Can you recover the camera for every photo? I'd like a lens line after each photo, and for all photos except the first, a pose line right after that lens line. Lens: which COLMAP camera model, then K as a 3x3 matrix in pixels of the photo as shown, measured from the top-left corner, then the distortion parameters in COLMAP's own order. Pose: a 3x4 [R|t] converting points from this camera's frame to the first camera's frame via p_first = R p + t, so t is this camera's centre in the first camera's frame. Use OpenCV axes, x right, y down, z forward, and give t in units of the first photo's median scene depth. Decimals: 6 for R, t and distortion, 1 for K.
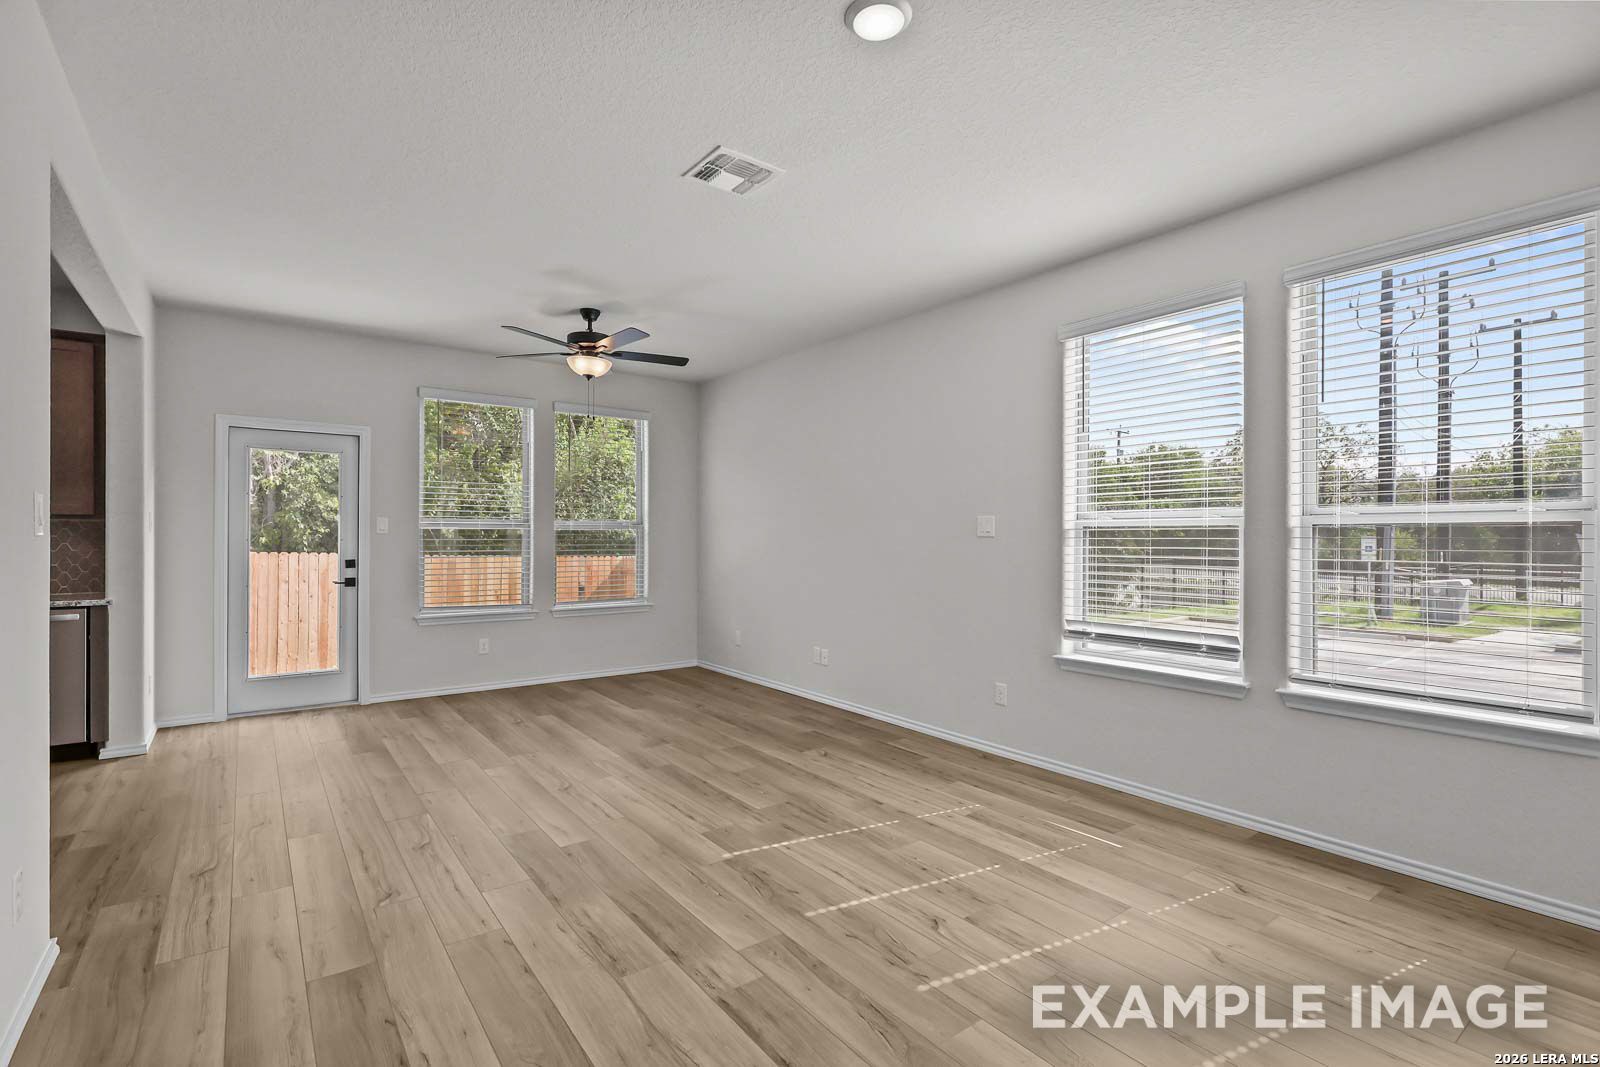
lens RADIAL K [[732.7, 0, 790.6], [0, 732.7, 535.2], [0, 0, 1]] dist [-0.010424, -0.000009]
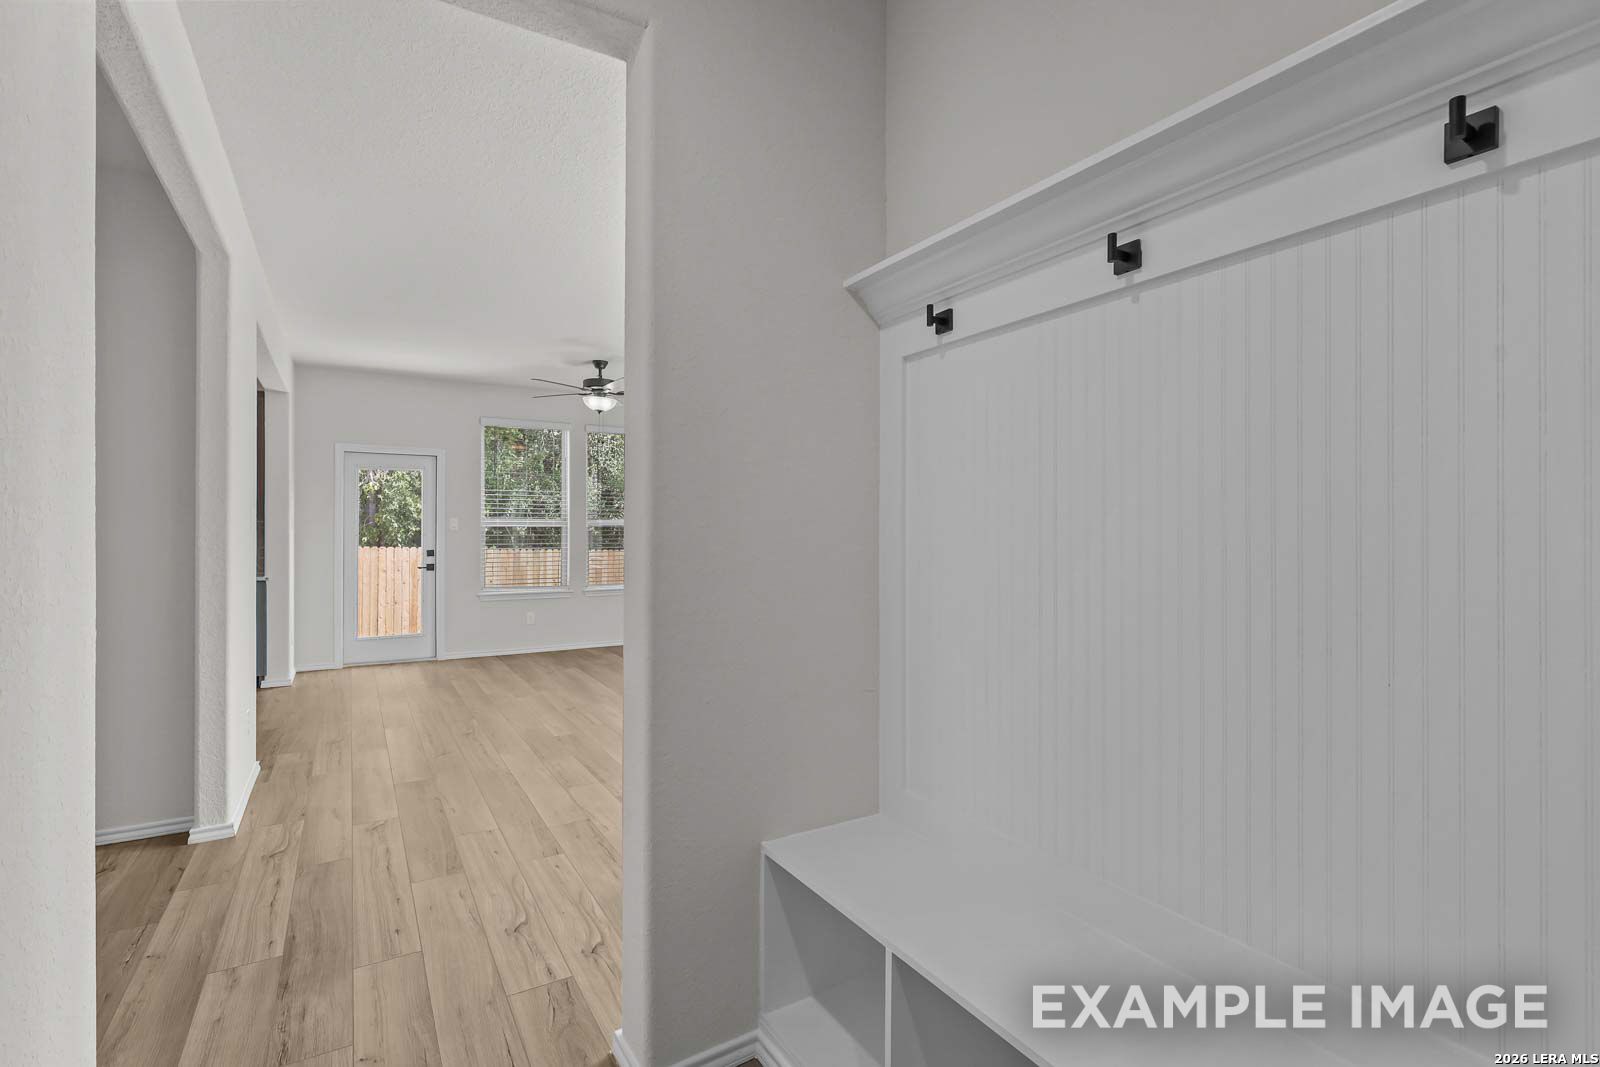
lens RADIAL K [[740.3, 0, 795.5], [0, 740.3, 528.8], [0, 0, 1]] dist [-0.001541, -0.000365]
pose [[0.995159, -0.004630, -0.098172, 0.251079], [0.004333, 0.999985, -0.003241, 0.002499], [0.098185, 0.002800, 0.995164, -0.360795]]
